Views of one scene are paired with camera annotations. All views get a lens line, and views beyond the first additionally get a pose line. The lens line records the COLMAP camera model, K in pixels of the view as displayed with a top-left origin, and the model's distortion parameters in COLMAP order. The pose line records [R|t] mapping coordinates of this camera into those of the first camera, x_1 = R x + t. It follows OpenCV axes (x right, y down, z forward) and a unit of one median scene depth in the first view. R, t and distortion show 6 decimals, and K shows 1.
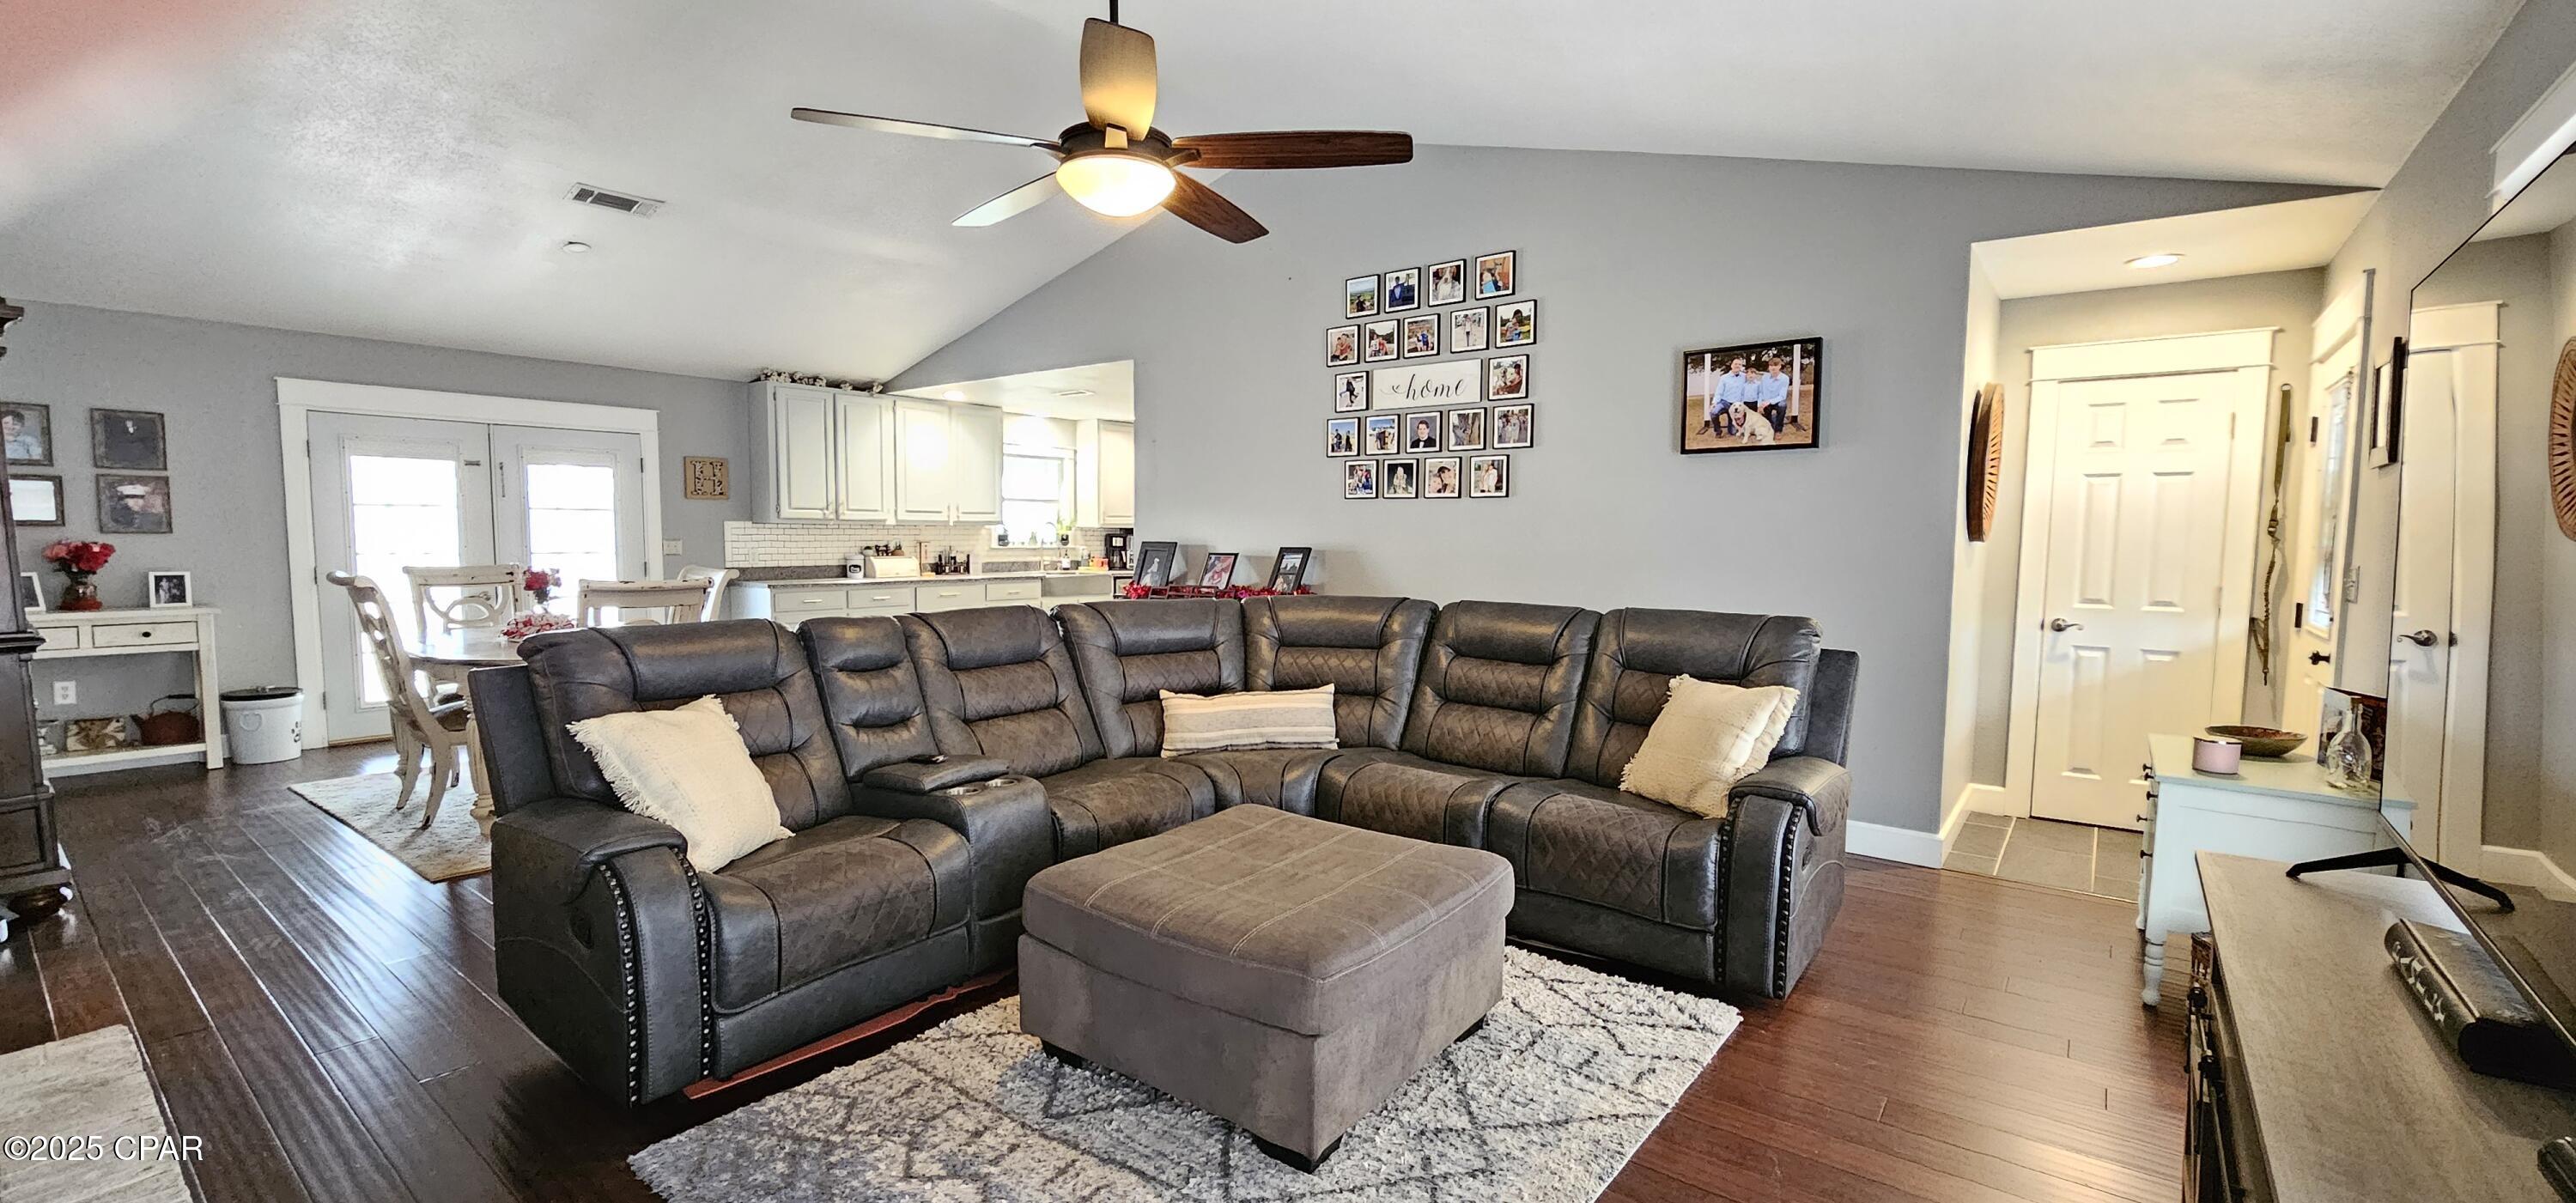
lens RADIAL K [[1060.9, 0, 1287.1], [0, 1060.9, 612.2], [0, 0, 1]] dist [-0.000769, -0.000200]
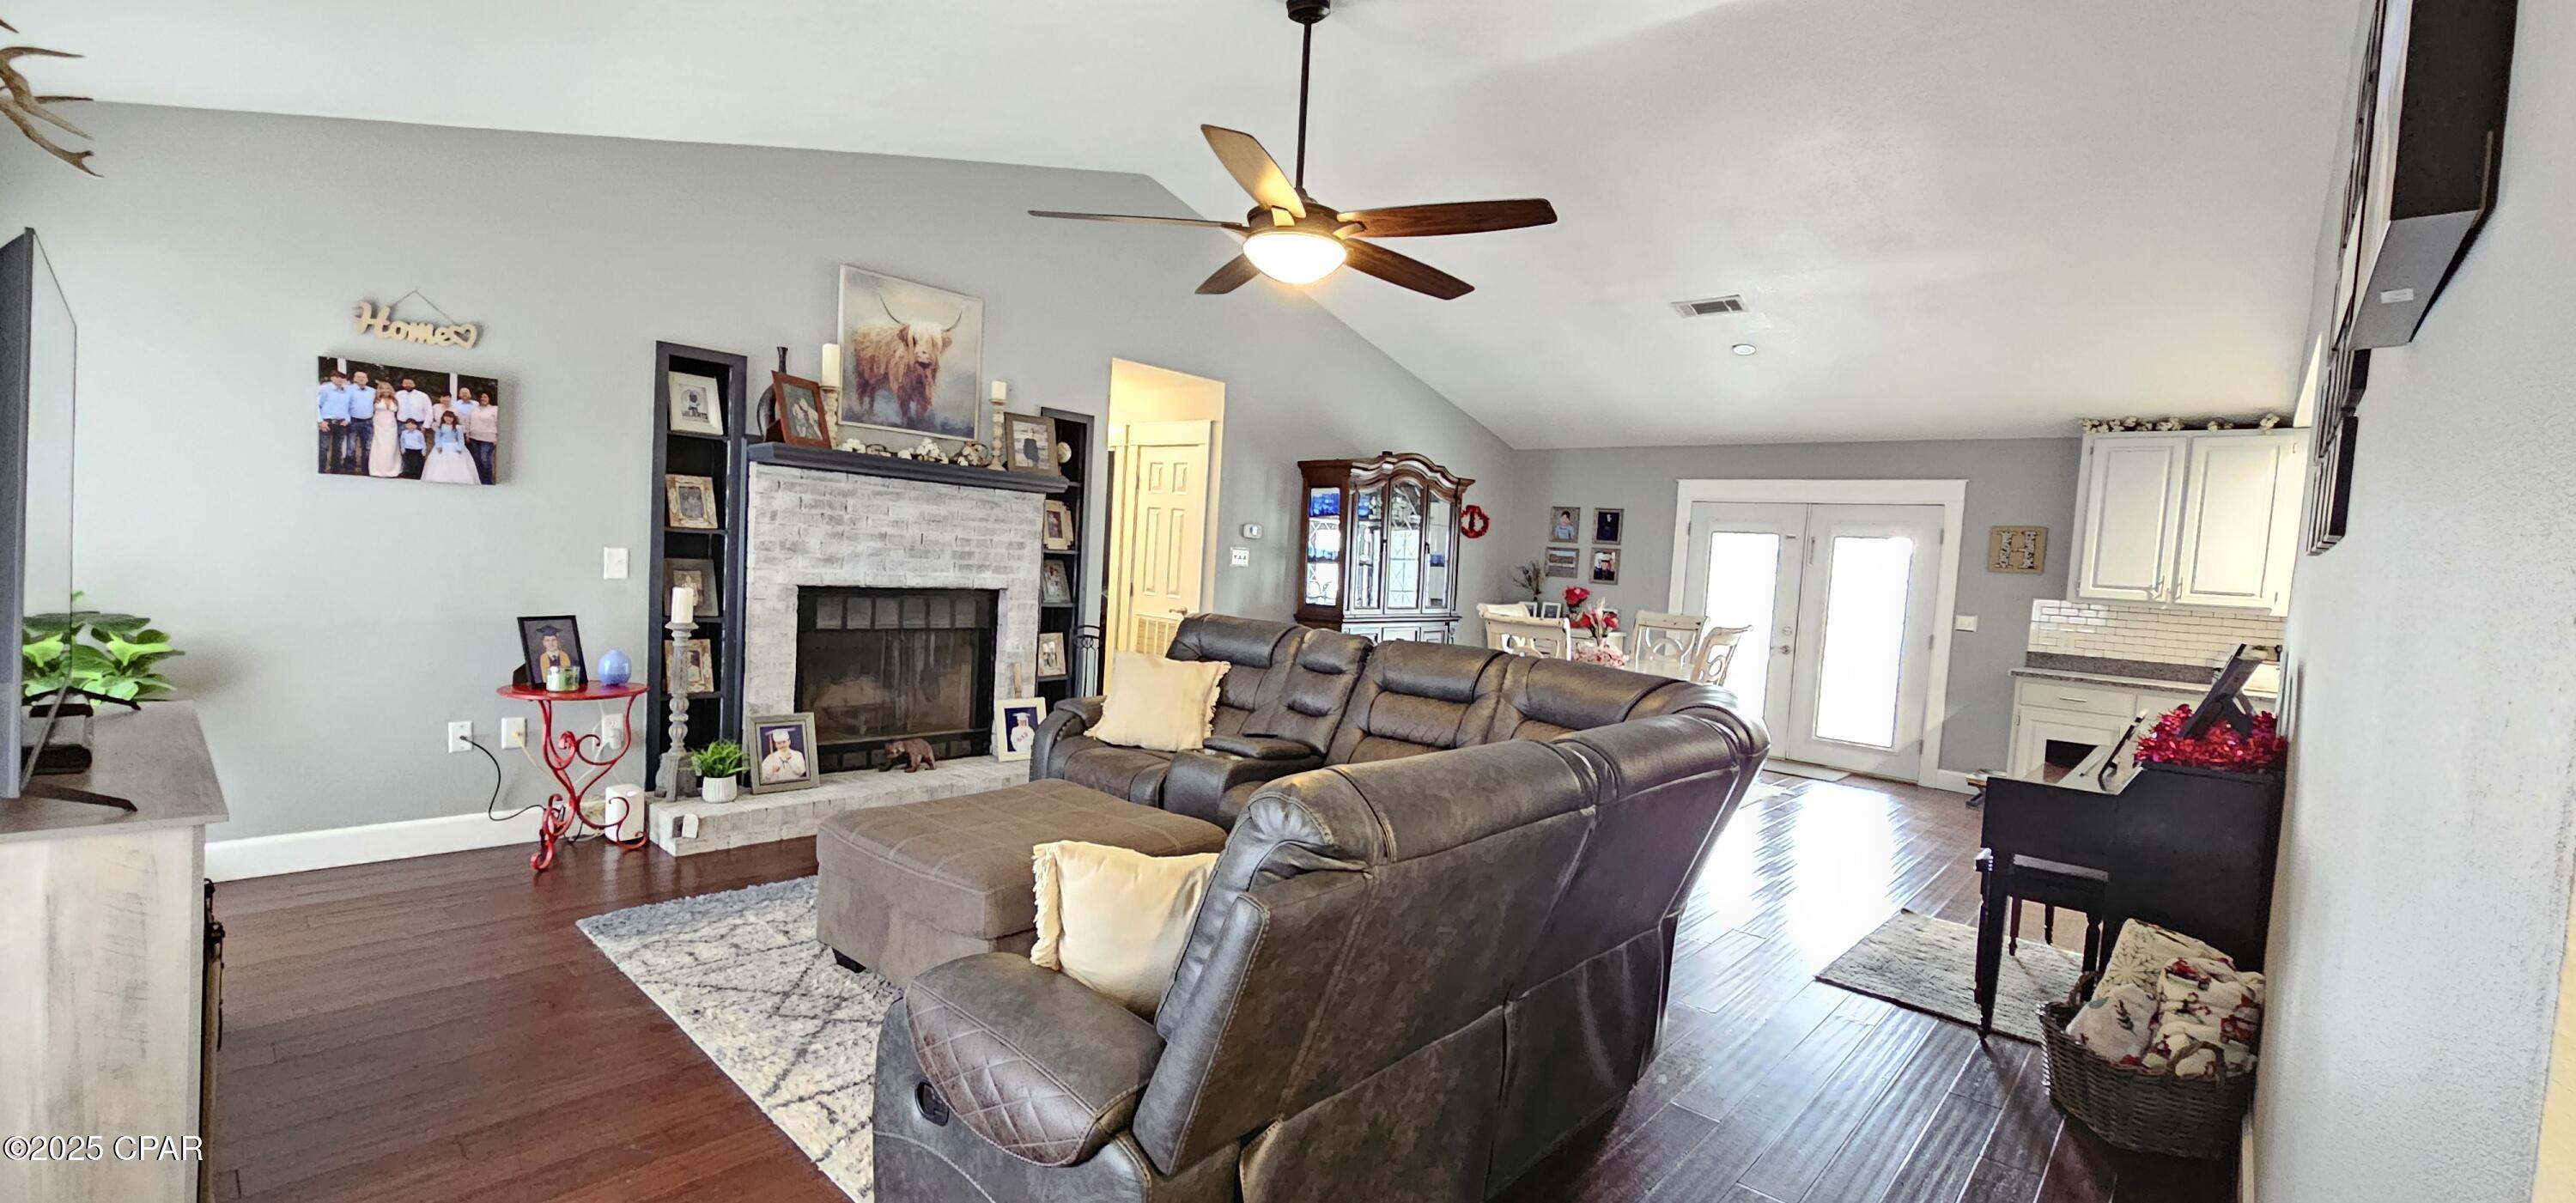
lens RADIAL K [[1060.9, 0, 1287.1], [0, 1060.9, 612.2], [0, 0, 1]] dist [-0.000769, -0.000200]
pose [[-0.075685, 0.040811, -0.996296, 0.401488], [-0.139812, 0.988857, 0.051127, -0.033959], [0.987281, 0.143164, -0.069136, 0.462358]]
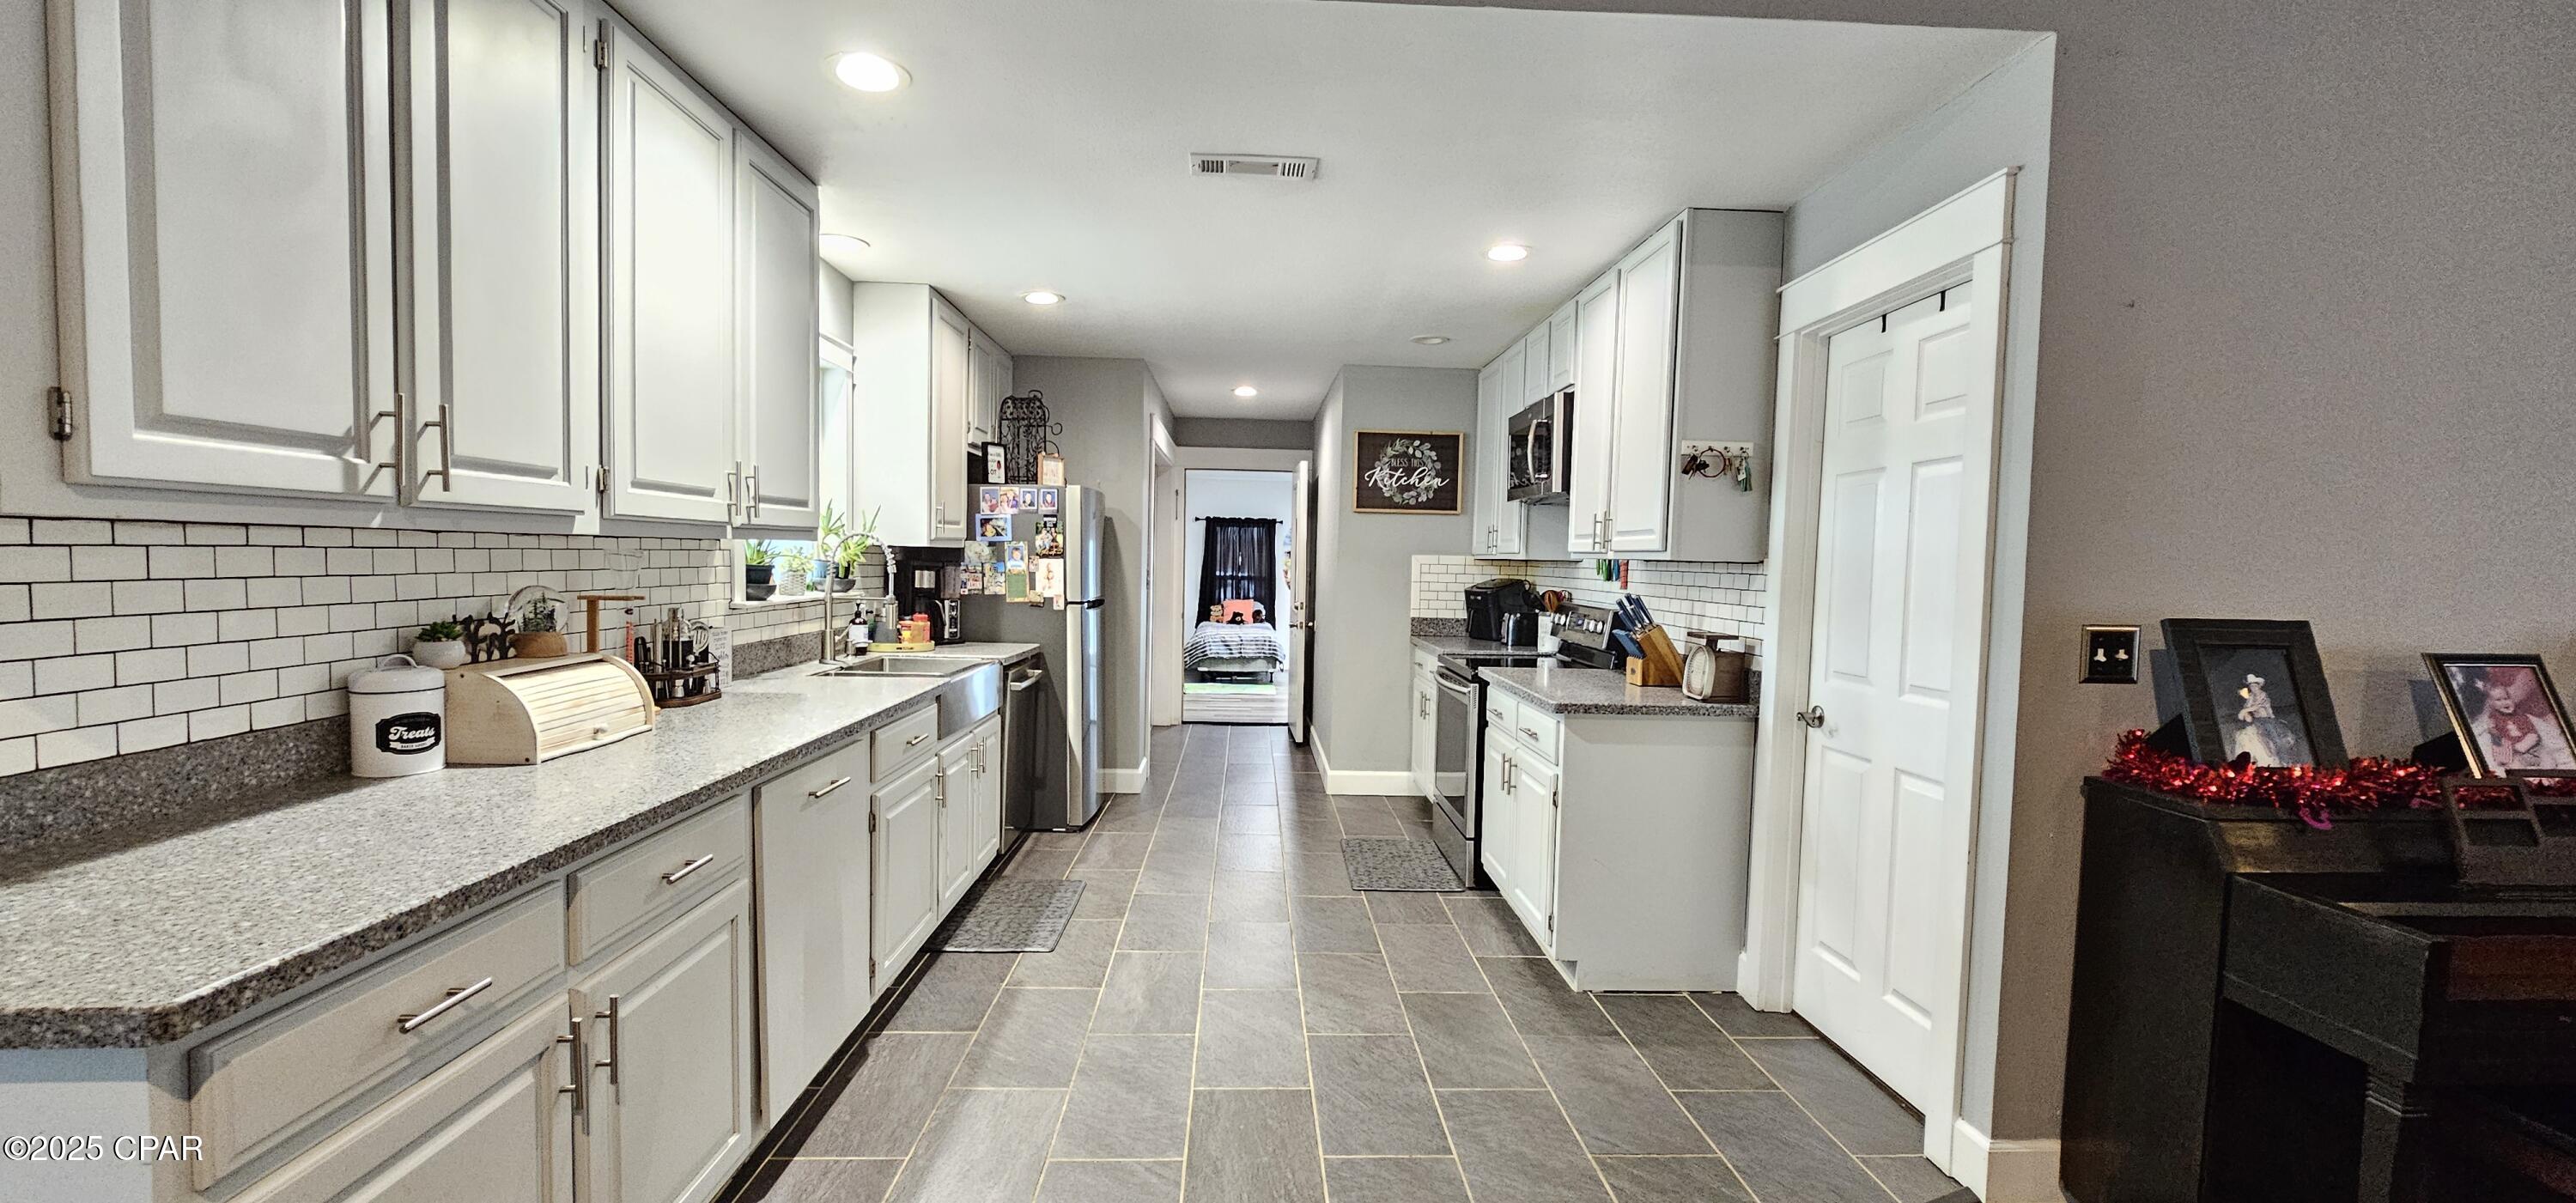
lens RADIAL K [[1060.9, 0, 1287.1], [0, 1060.9, 612.2], [0, 0, 1]] dist [-0.000769, -0.000200]
pose [[0.755438, -0.025898, 0.654708, -0.459361], [0.033228, 0.999447, 0.001196, -0.066932], [-0.654377, 0.020851, 0.755881, 0.798195]]
